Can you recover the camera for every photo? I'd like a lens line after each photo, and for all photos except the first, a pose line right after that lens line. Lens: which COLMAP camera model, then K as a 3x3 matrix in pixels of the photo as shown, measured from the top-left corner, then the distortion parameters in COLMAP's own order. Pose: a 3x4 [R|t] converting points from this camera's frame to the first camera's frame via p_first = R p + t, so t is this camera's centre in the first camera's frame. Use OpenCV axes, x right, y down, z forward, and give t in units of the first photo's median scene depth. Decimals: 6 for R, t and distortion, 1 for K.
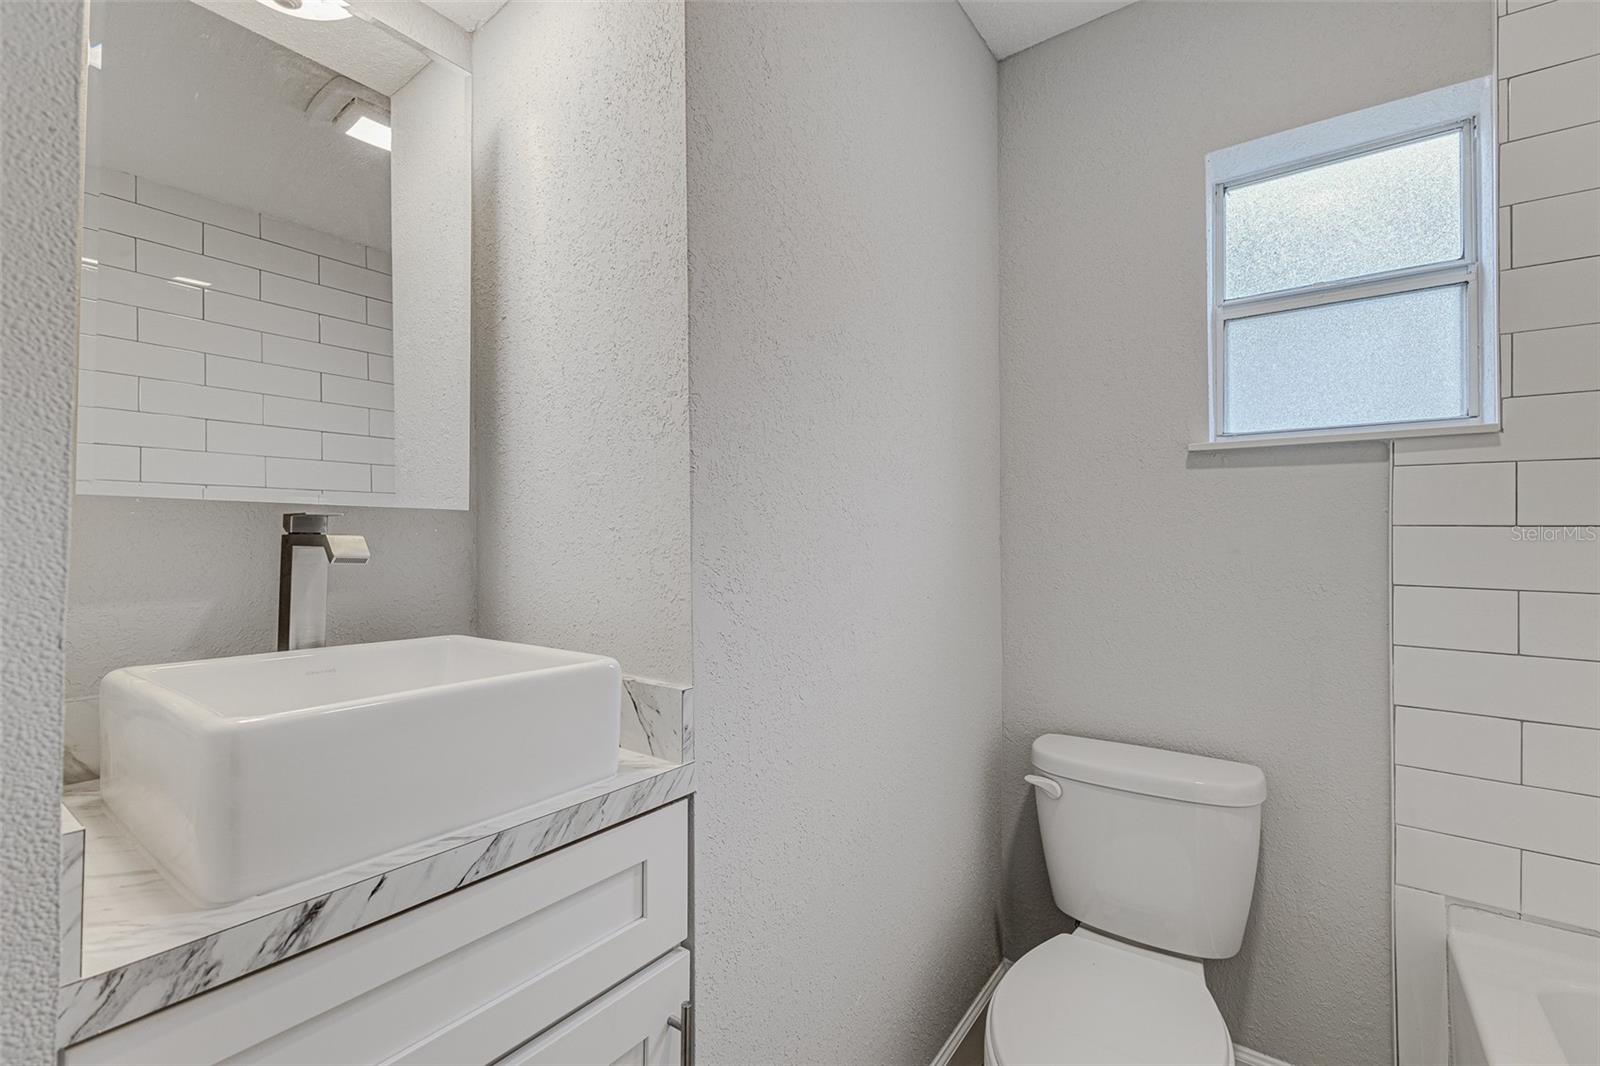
lens RADIAL K [[698.7, 0, 801.2], [0, 698.7, 530.4], [0, 0, 1]] dist [0.010963, -0.003426]
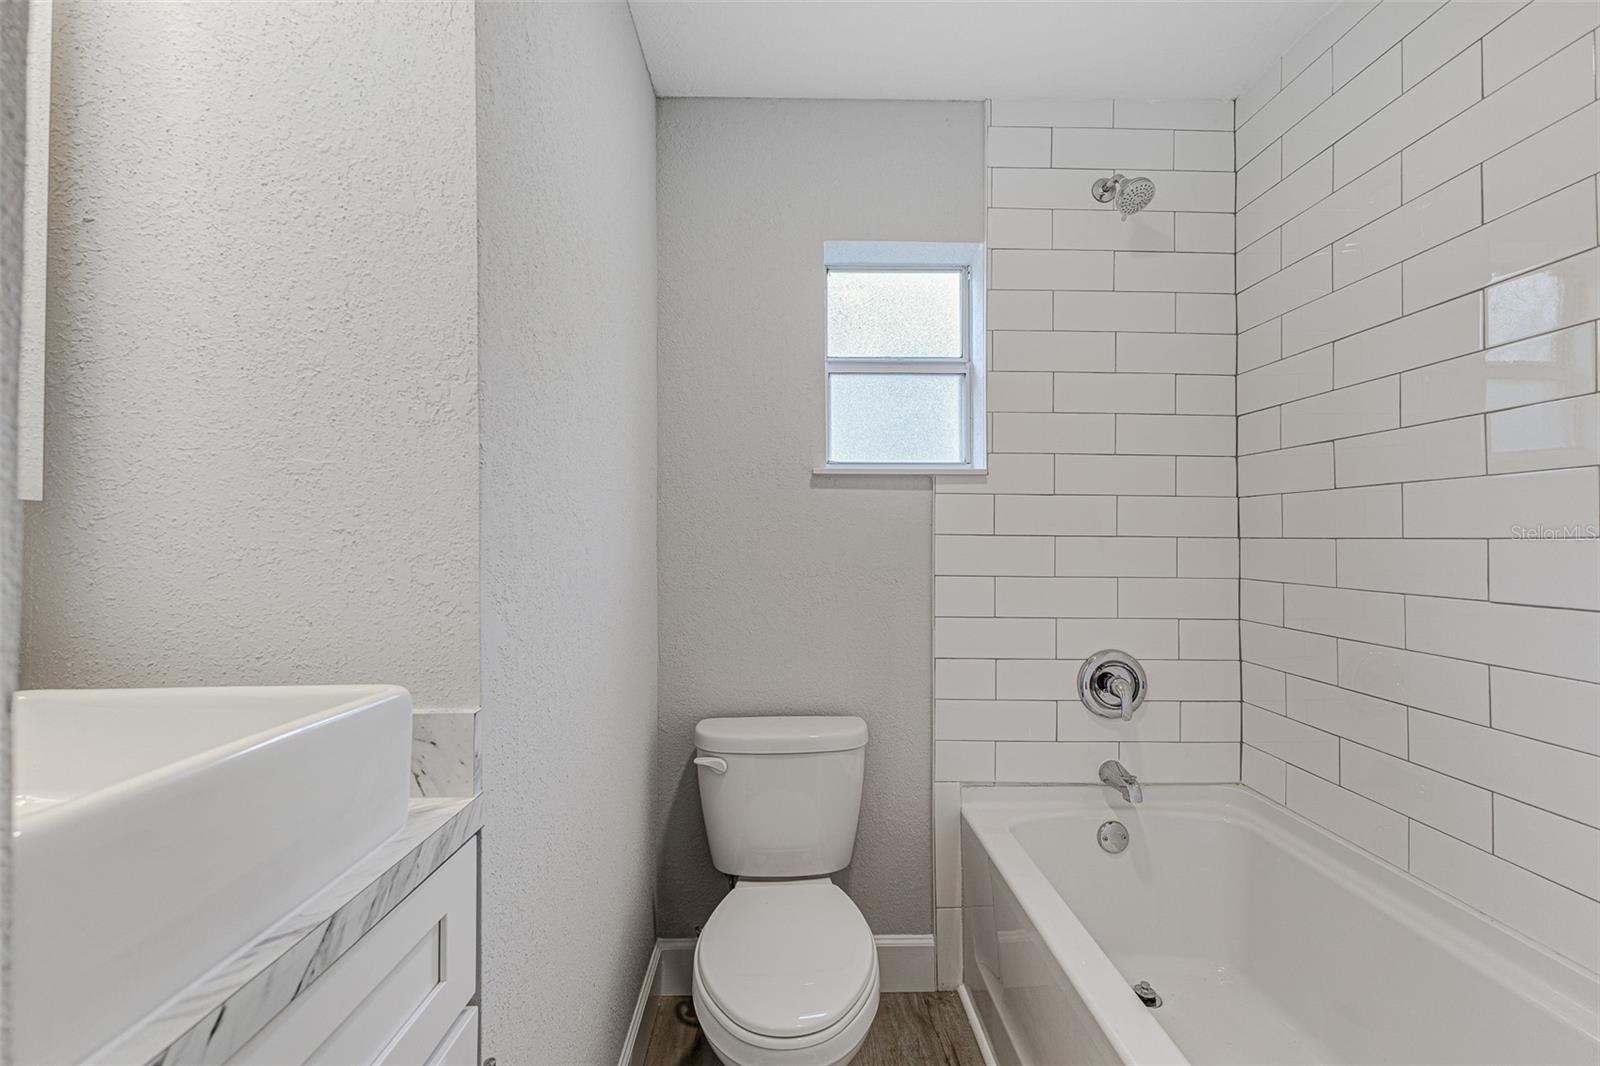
lens RADIAL K [[698.7, 0, 811.9], [0, 698.7, 533.7], [0, 0, 1]] dist [0.010963, -0.003426]
pose [[0.786823, 0.008163, 0.617125, -0.256860], [-0.005308, 0.999965, -0.006459, 0.002390], [-0.617156, 0.001806, 0.786838, 0.022962]]
